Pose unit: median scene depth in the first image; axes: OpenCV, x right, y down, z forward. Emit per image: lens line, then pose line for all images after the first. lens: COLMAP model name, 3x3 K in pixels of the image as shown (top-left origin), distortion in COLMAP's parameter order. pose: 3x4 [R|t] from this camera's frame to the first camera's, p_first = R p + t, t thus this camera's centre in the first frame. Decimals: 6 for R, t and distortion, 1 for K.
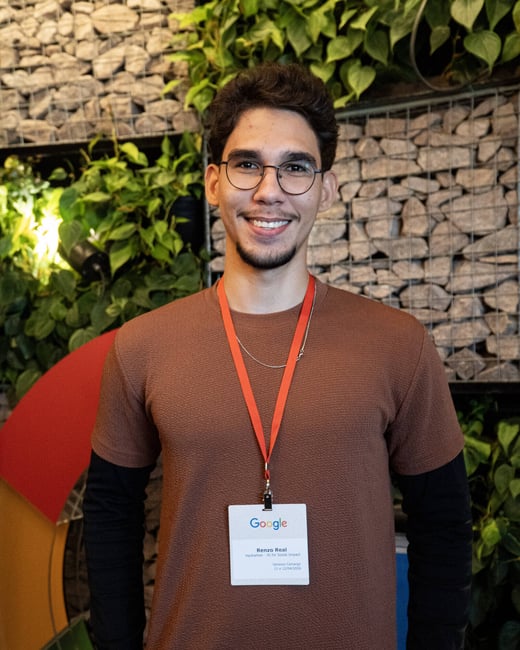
lens RADIAL K [[1096.4, 0, 260.7], [0, 1096.4, 339.6], [0, 0, 1]] dist [0.734549, 0.000000]
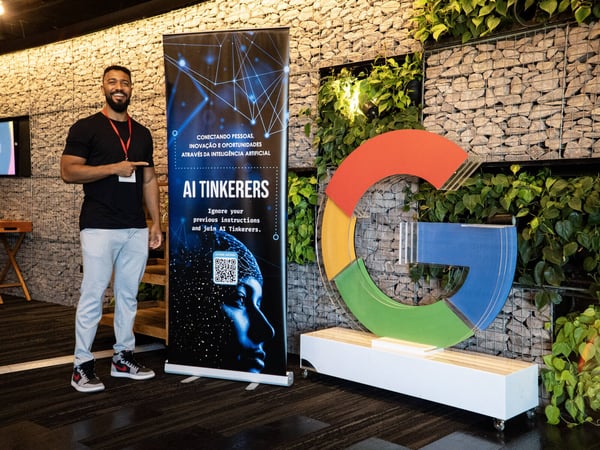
lens RADIAL K [[666.9, 0, 303.5], [0, 666.9, 216.7], [0, 0, 1]] dist [0.218364, 0.000000]
pose [[0.953692, 0.049864, -0.296622, 0.139054], [-0.043181, 0.998645, 0.029044, 0.115893], [0.297668, -0.014891, 0.954553, -0.369319]]
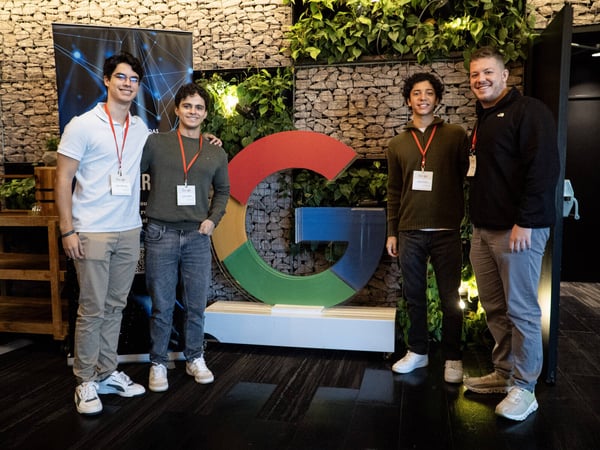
lens RADIAL K [[529.0, 0, 306.6], [0, 529.0, 219.5], [0, 0, 1]] dist [-0.057626, 0.107480]
pose [[0.971538, 0.011621, 0.236599, -0.317847], [-0.026692, 0.997805, 0.060596, 0.107296], [-0.235376, -0.065187, 0.969716, -0.269930]]
